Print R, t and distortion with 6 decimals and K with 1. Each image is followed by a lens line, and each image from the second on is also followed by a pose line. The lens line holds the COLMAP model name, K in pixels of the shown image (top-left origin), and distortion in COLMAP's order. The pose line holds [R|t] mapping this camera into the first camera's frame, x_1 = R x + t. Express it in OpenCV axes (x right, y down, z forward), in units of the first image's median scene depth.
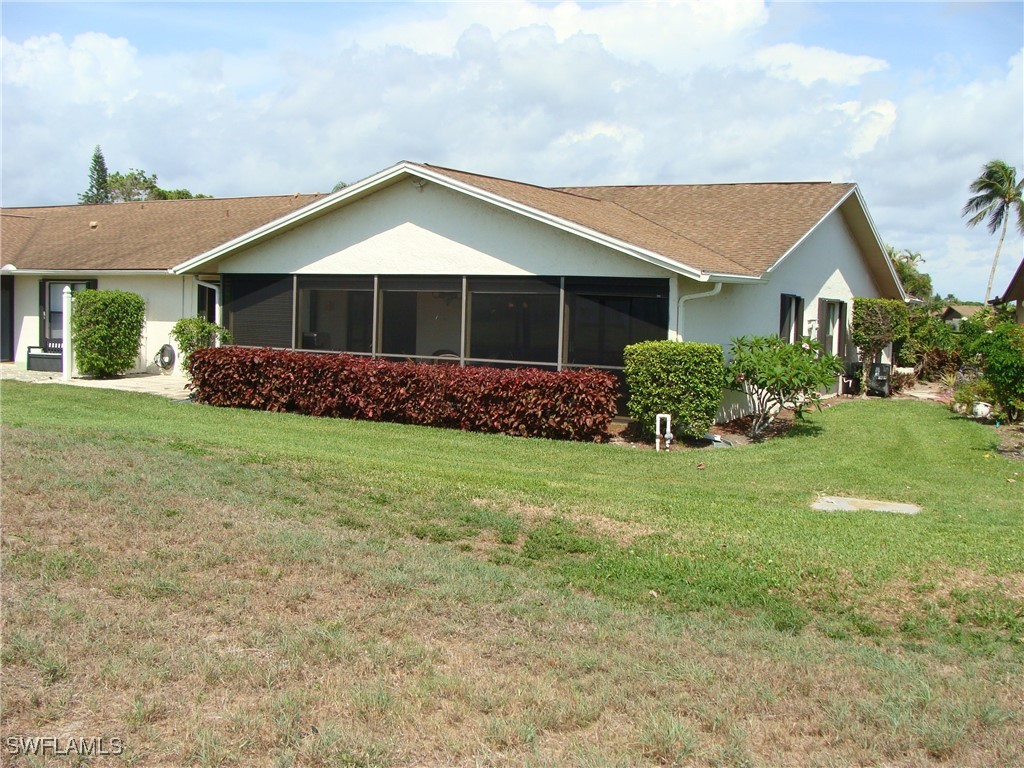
lens RADIAL K [[1161.6, 0, 525.5], [0, 1161.6, 417.1], [0, 0, 1]] dist [-0.205722, 0.274859]
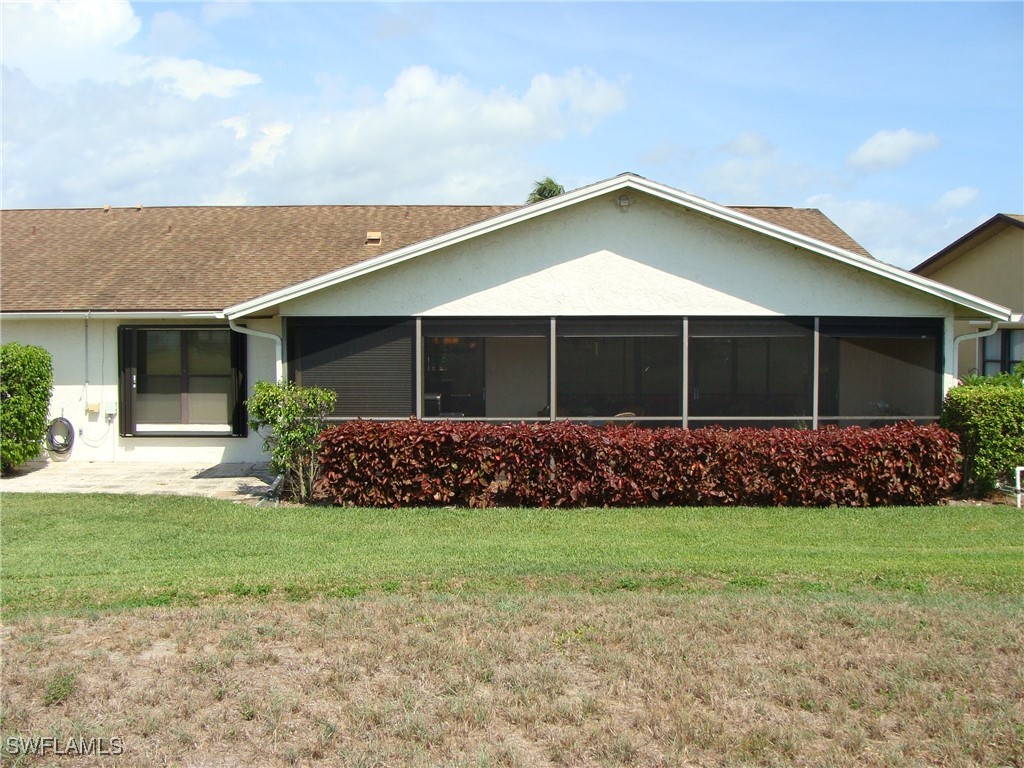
lens RADIAL K [[1161.6, 0, 525.5], [0, 1161.6, 417.1], [0, 0, 1]] dist [-0.205722, 0.274859]
pose [[0.858634, -0.066924, 0.508202, -0.558101], [0.073975, 0.997240, 0.006339, -0.063526], [-0.507223, 0.032151, 0.861215, 0.348306]]
